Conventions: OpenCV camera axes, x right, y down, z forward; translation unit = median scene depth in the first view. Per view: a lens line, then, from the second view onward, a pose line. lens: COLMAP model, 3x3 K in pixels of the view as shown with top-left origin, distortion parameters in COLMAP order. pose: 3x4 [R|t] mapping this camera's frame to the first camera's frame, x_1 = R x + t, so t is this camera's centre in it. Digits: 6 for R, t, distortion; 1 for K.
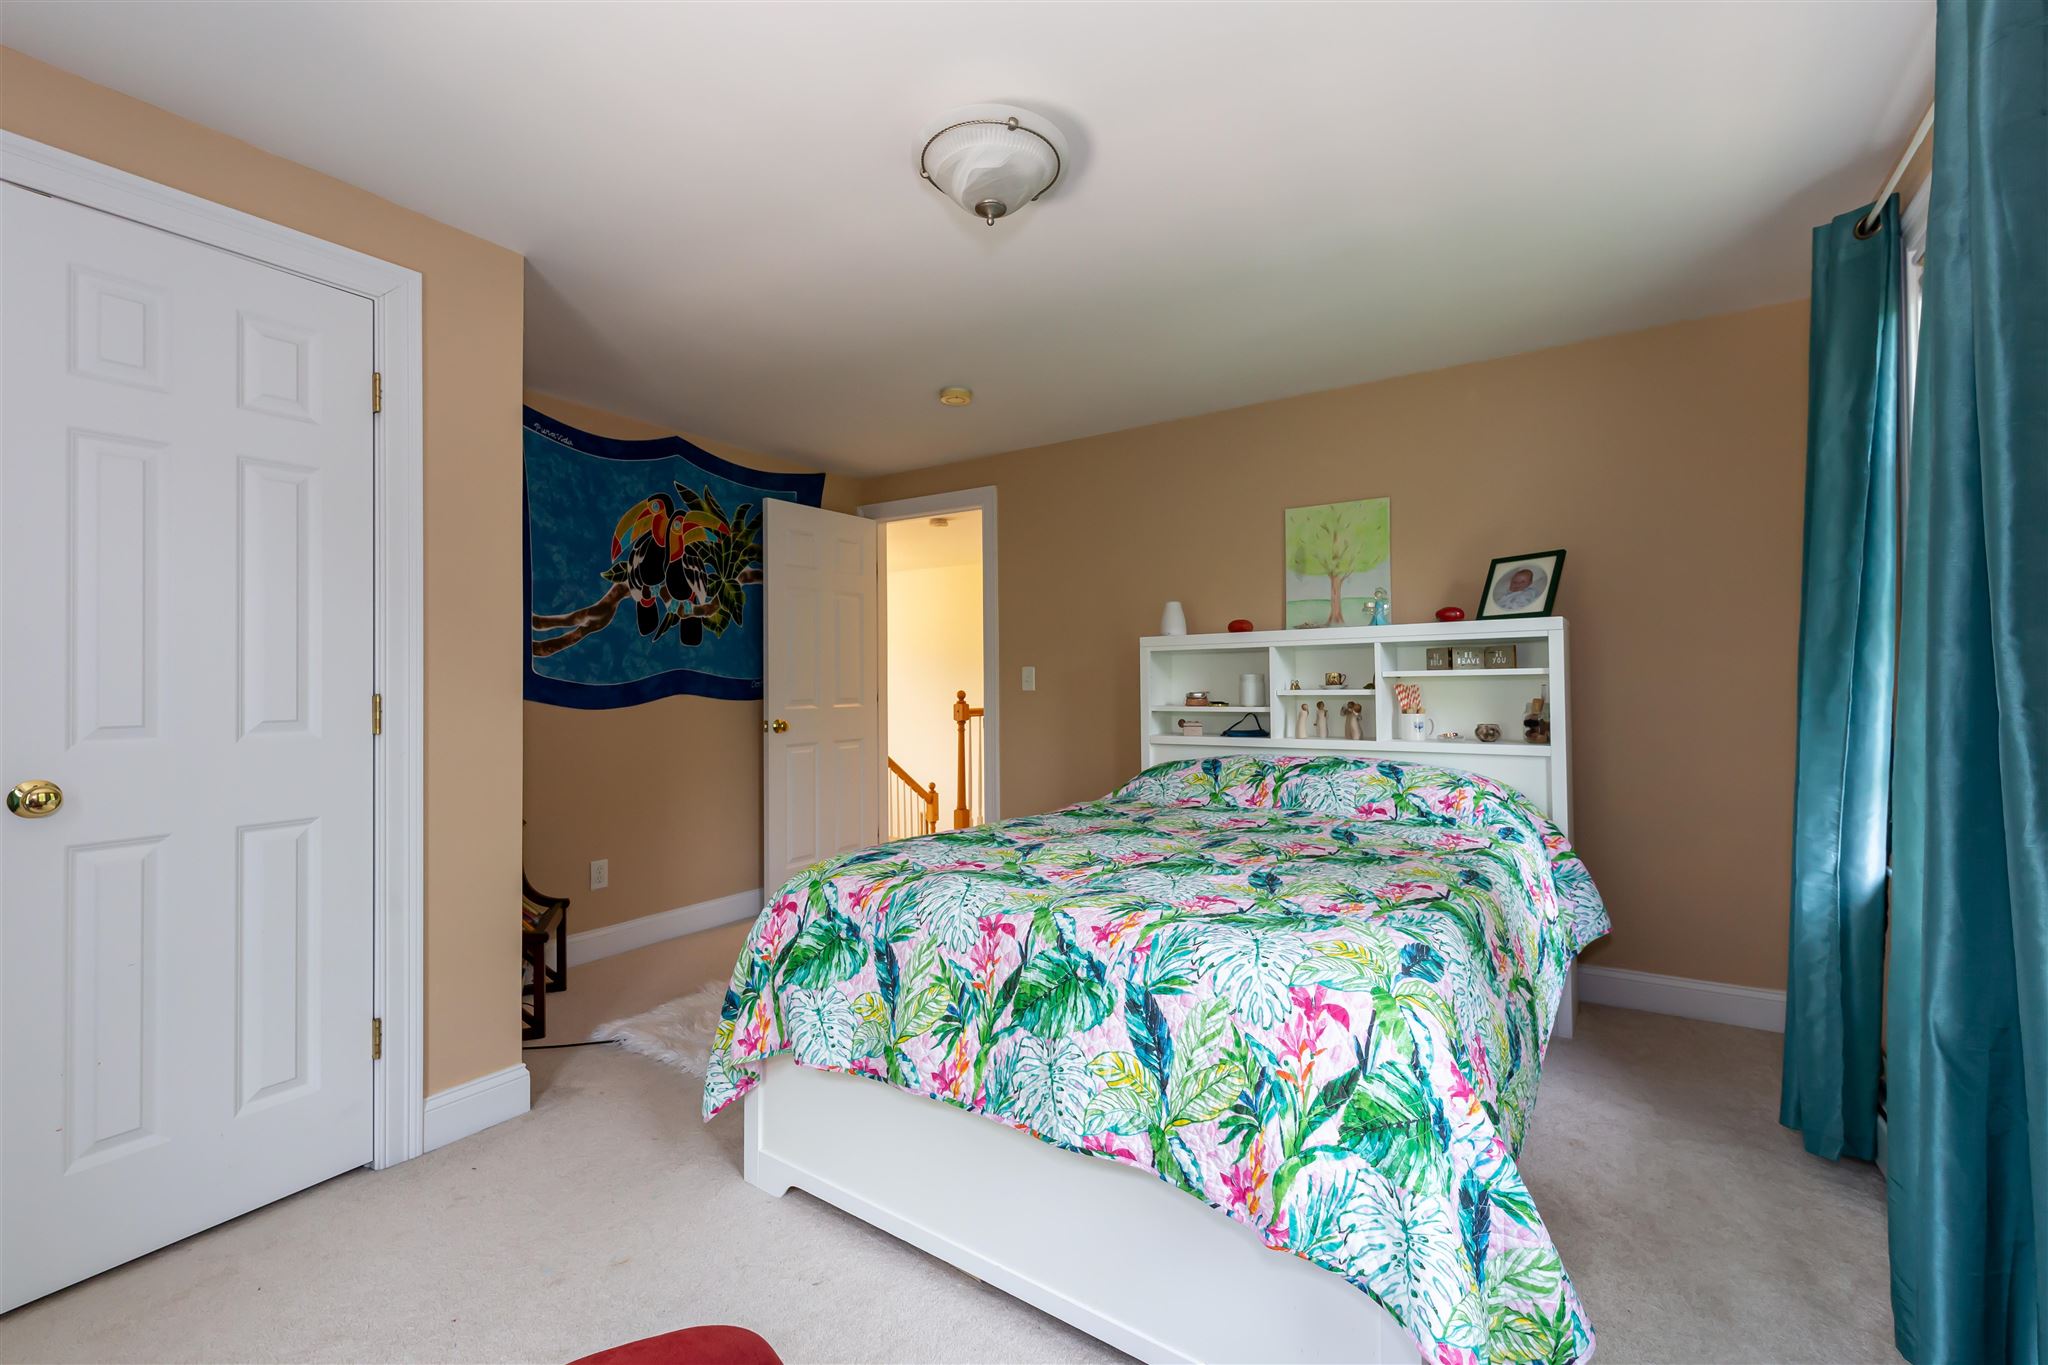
lens RADIAL K [[882.2, 0, 1019.7], [0, 882.2, 673.3], [0, 0, 1]] dist [0.000496, -0.000104]
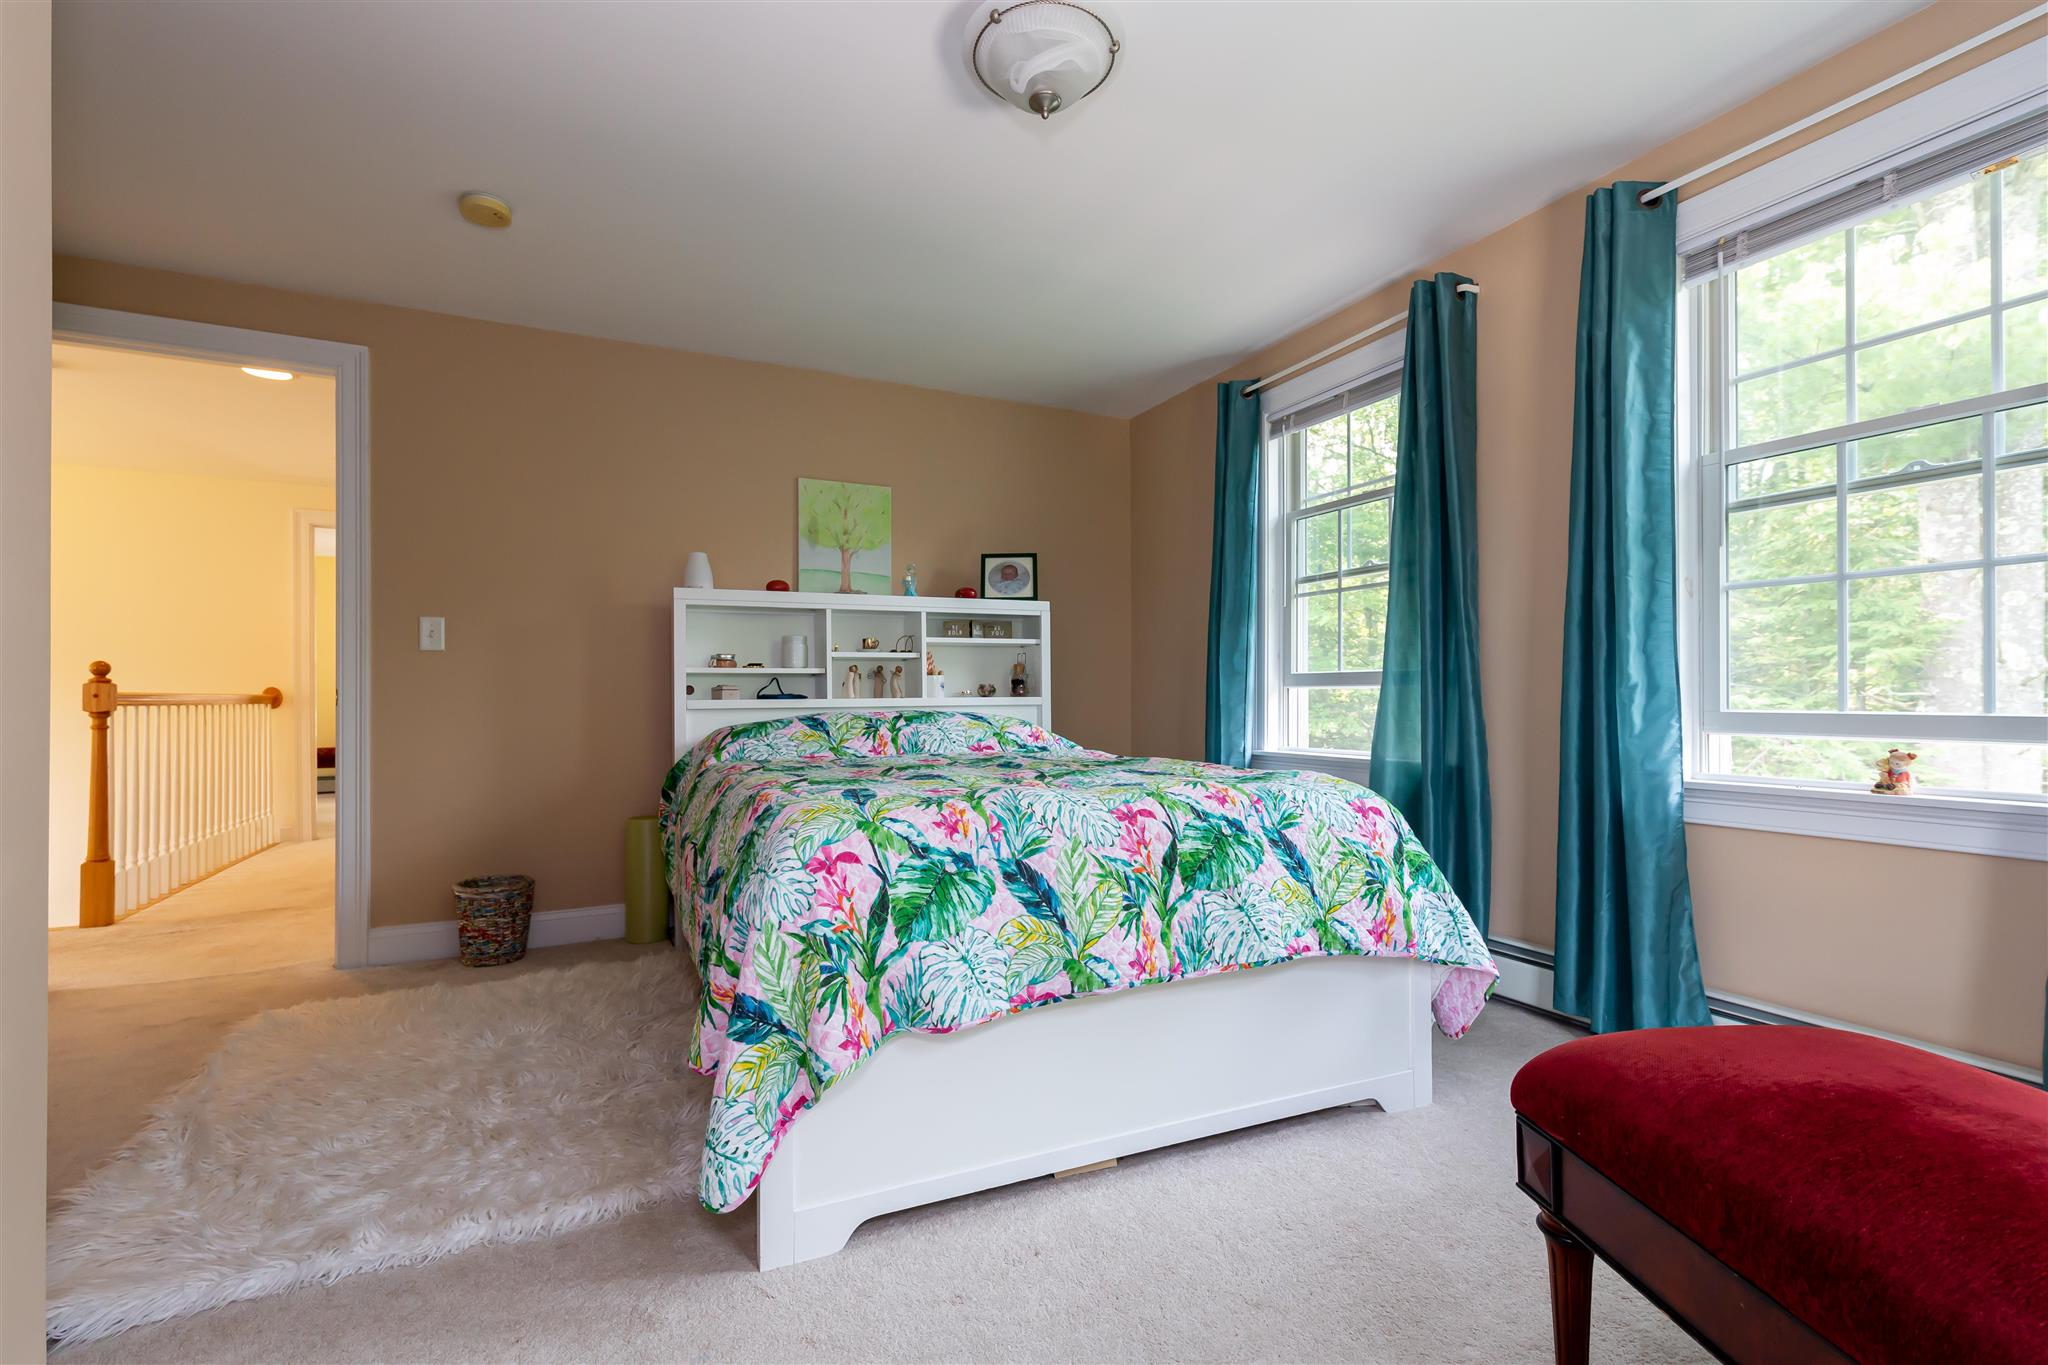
lens RADIAL K [[887.4, 0, 1026.1], [0, 887.4, 701.5], [0, 0, 1]] dist [0.001320, -0.000038]
pose [[0.502055, 0.004646, 0.864823, -0.923535], [-0.007914, 0.999968, -0.000778, 0.144007], [-0.864800, -0.006454, 0.502076, 0.539987]]
